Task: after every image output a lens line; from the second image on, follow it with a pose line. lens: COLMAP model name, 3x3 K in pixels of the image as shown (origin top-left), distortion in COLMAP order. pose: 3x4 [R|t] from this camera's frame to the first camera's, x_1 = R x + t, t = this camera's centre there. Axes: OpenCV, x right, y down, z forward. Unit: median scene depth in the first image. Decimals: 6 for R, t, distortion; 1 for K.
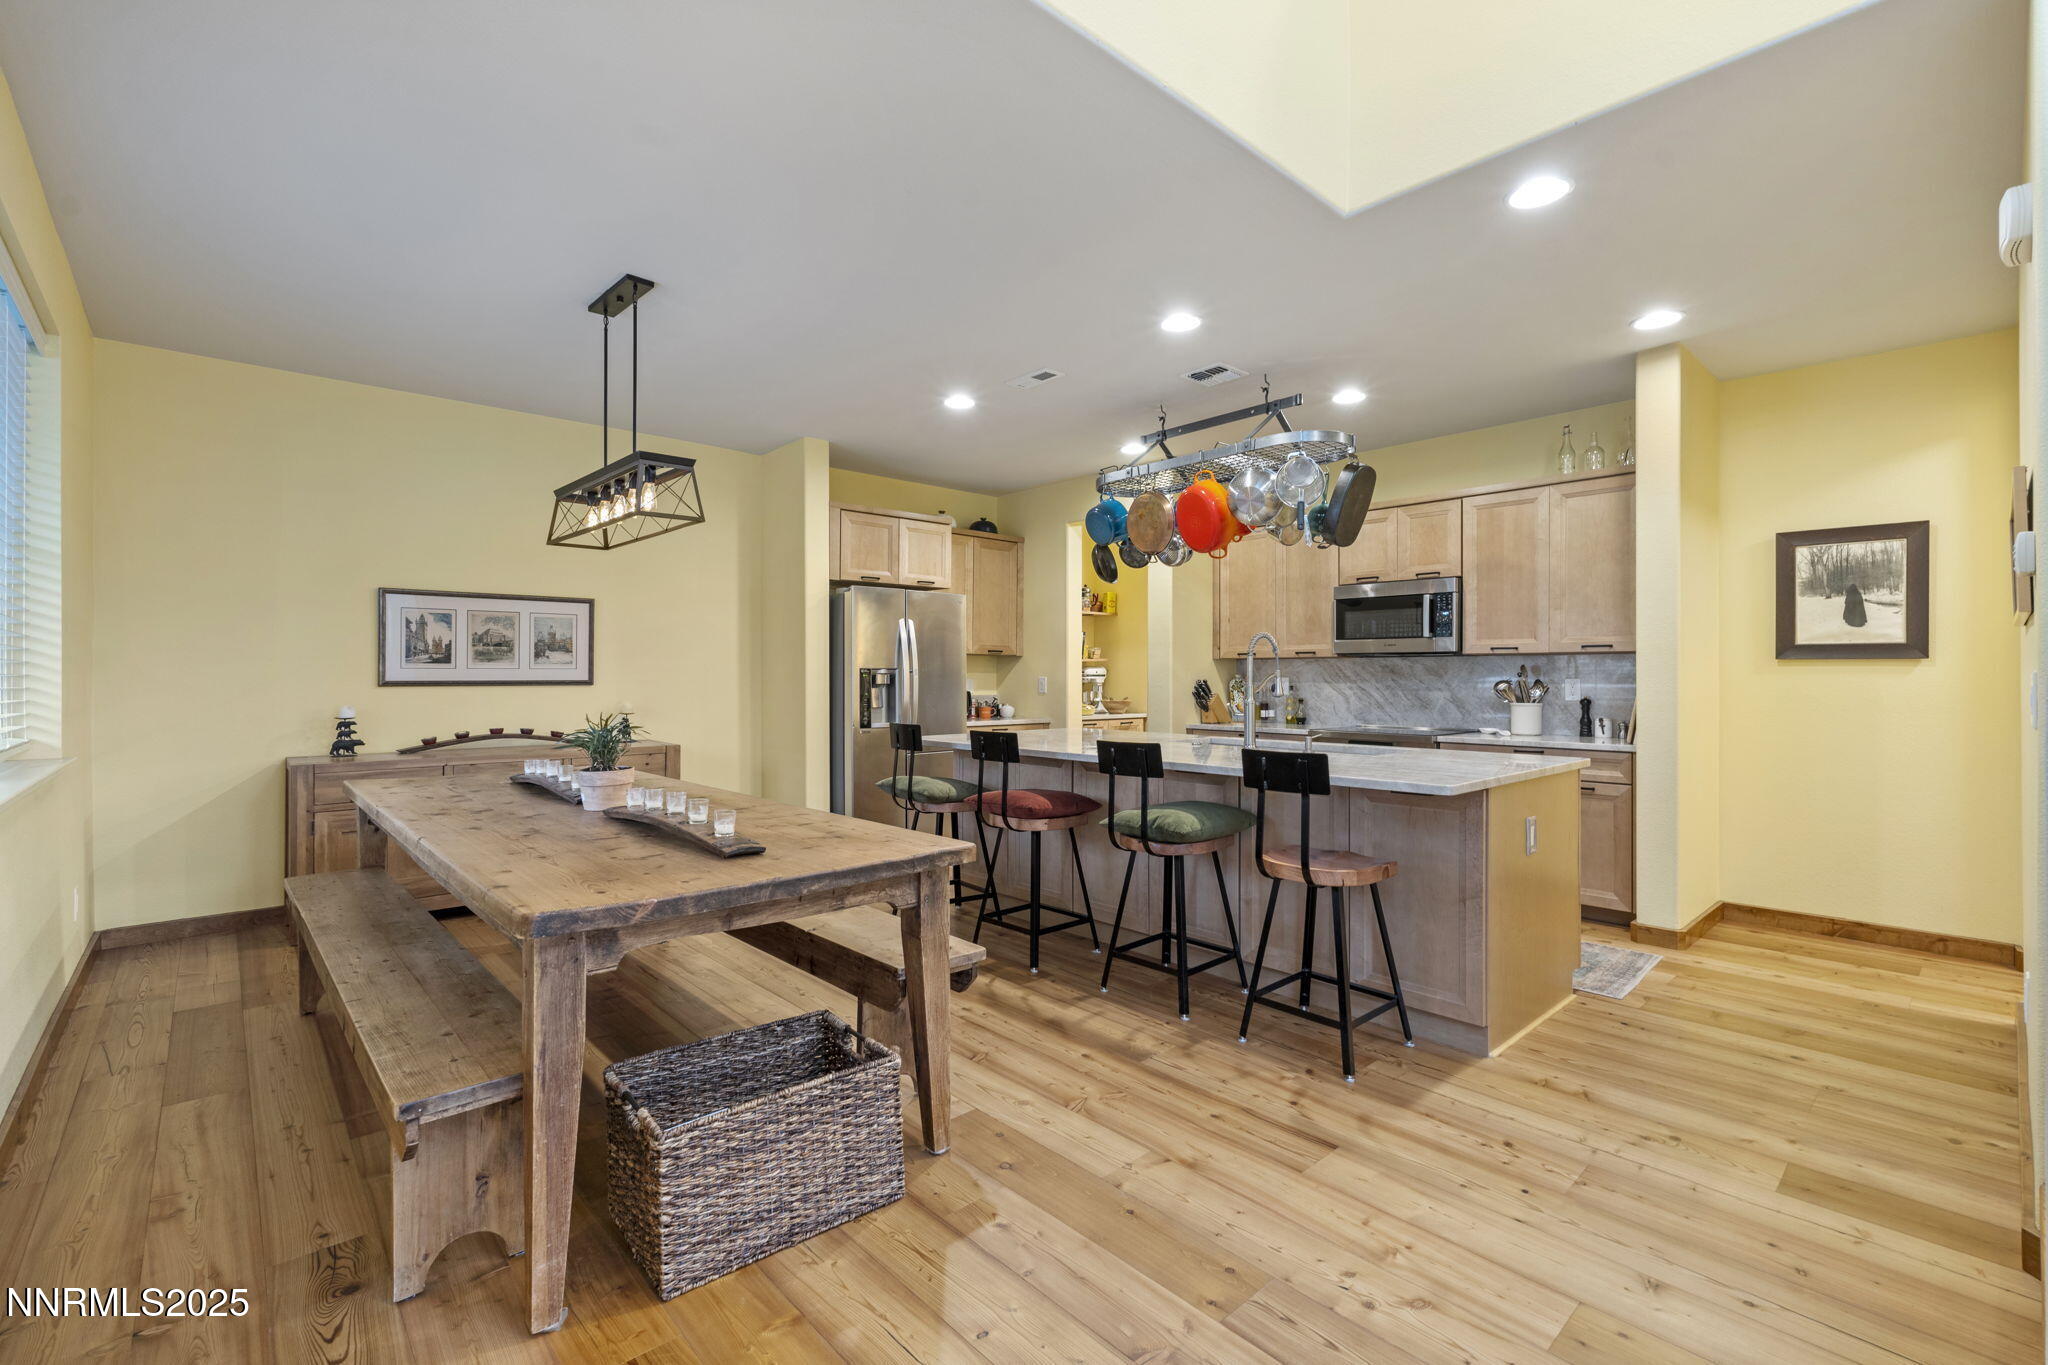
lens RADIAL K [[892.5, 0, 1012.3], [0, 892.5, 673.7], [0, 0, 1]] dist [-0.005731, 0.000593]
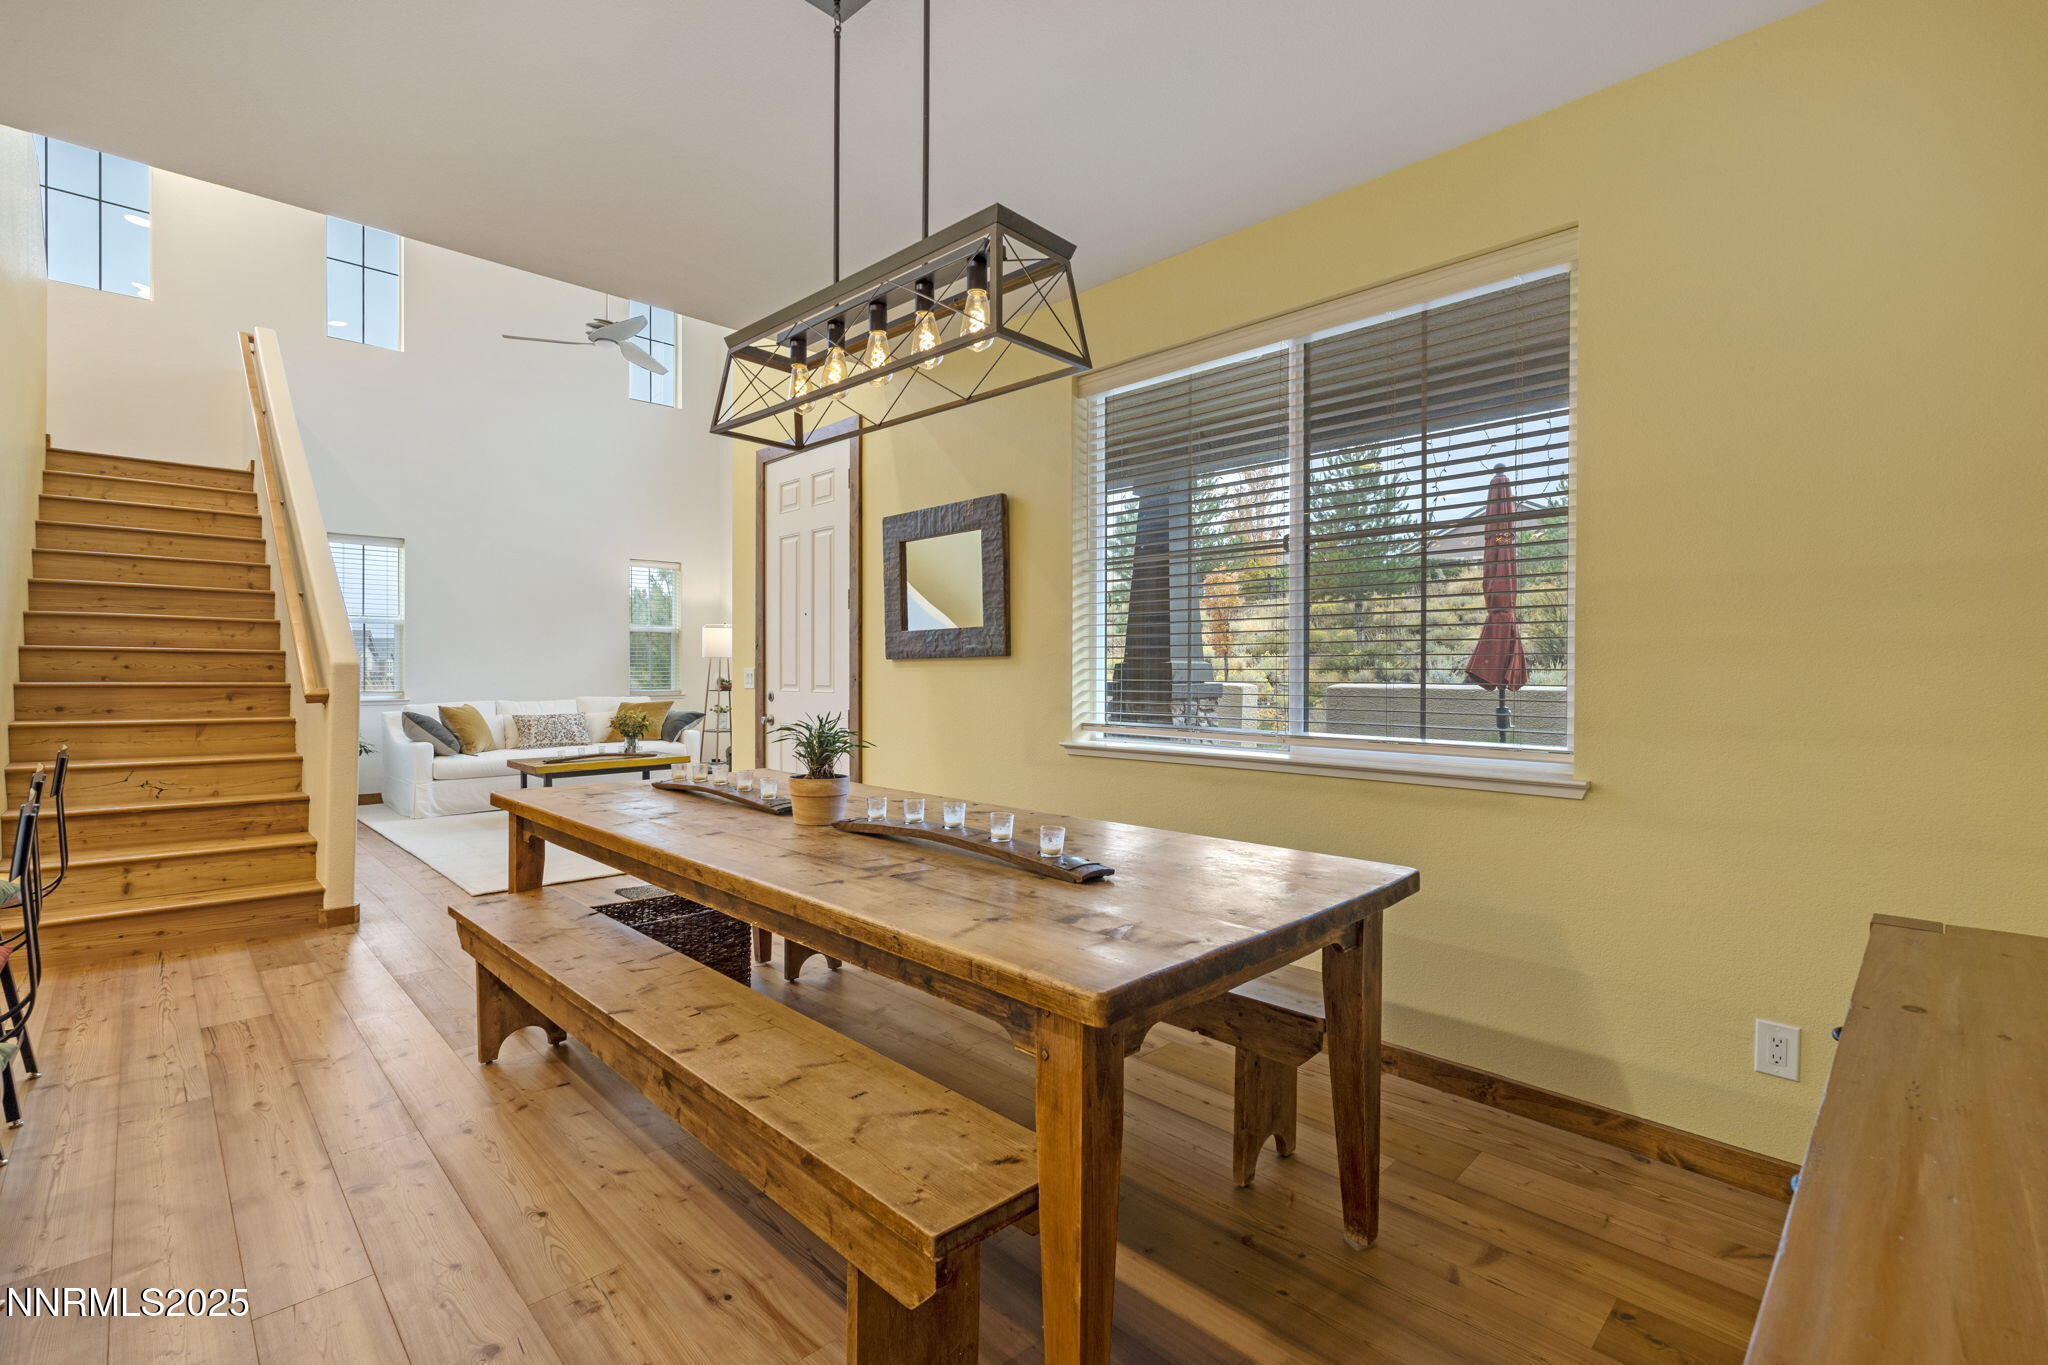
lens RADIAL K [[902.5, 0, 1024.0], [0, 902.5, 682.5], [0, 0, 1]] dist [-0.008943, 0.000409]
pose [[-0.998681, -0.004916, -0.051109, -0.362293], [-0.005439, 0.999934, 0.010083, 0.002951], [0.051056, 0.010347, -0.998642, 1.121421]]
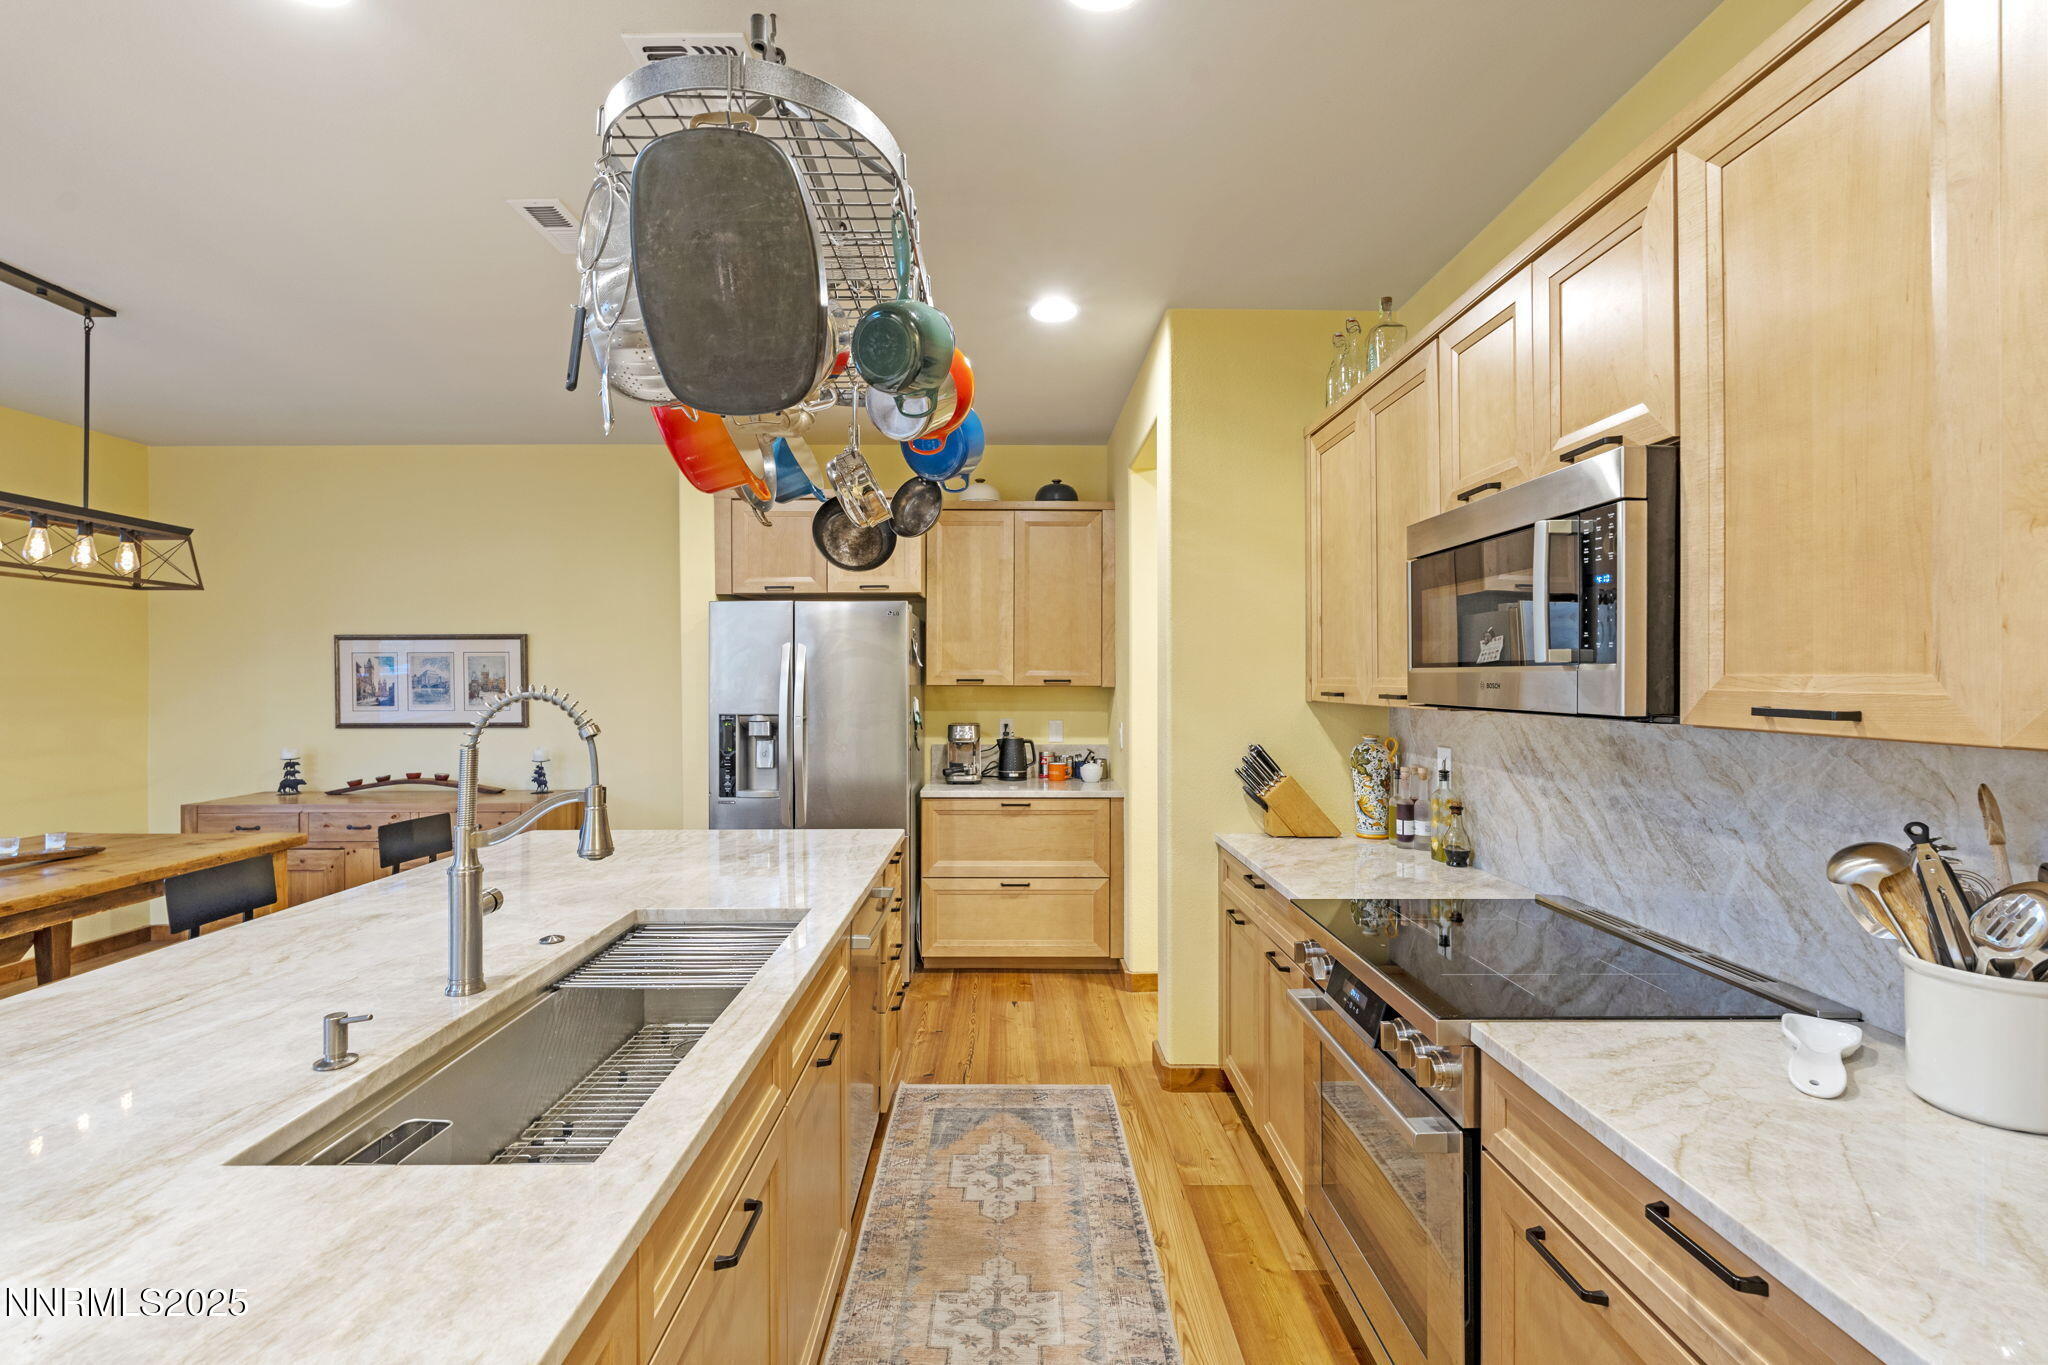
lens RADIAL K [[892.5, 0, 1012.3], [0, 892.5, 673.7], [0, 0, 1]] dist [-0.005731, 0.000593]
pose [[0.747861, -0.006671, -0.663822, 0.567416], [0.005844, 0.999977, -0.003465, -0.040520], [0.663830, -0.001288, 0.747883, 0.711092]]
